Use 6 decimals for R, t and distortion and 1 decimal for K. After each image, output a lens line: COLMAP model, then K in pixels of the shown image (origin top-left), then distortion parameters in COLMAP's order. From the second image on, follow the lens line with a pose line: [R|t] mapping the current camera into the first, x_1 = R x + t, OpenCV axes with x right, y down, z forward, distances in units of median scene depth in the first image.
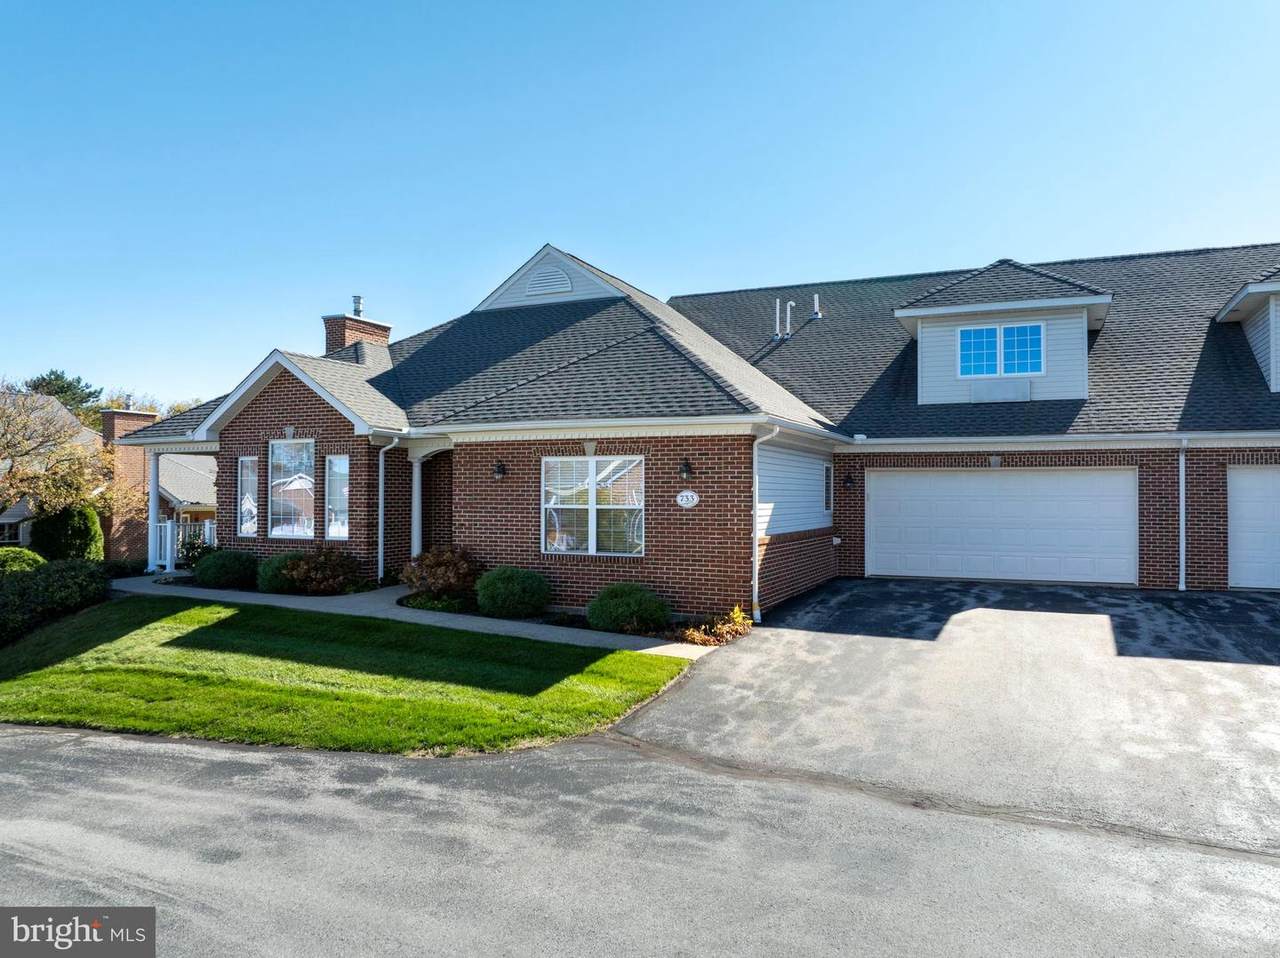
lens RADIAL K [[895.2, 0, 638.2], [0, 895.2, 484.9], [0, 0, 1]] dist [-0.031281, -0.006761]
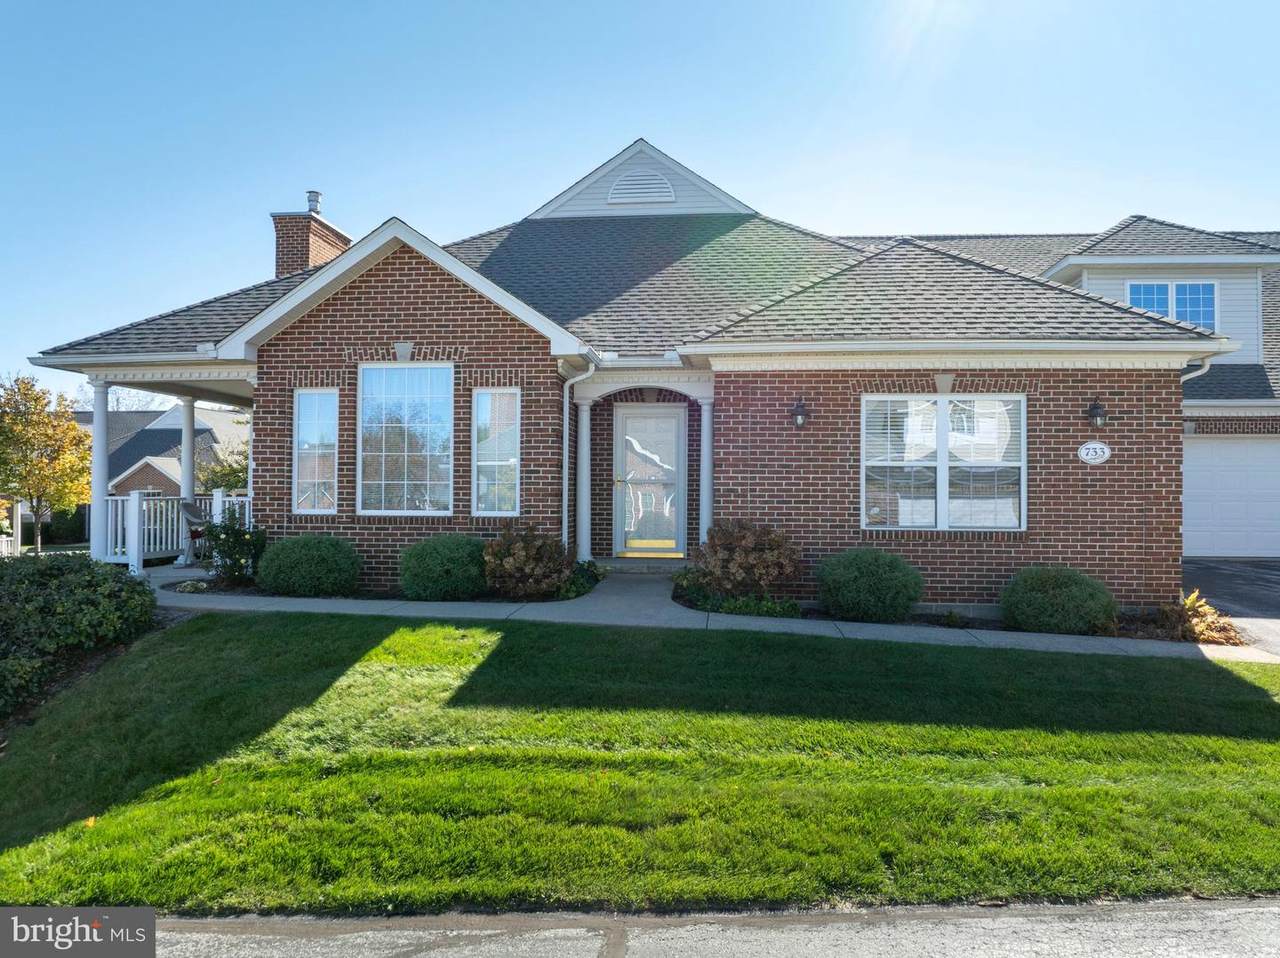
lens RADIAL K [[895.2, 0, 638.2], [0, 895.2, 484.9], [0, 0, 1]] dist [-0.031281, -0.006761]
pose [[0.946769, 0.005991, 0.321858, -0.510993], [-0.007380, 0.999968, 0.003093, 0.040460], [-0.321829, -0.005304, 0.946783, 0.389968]]
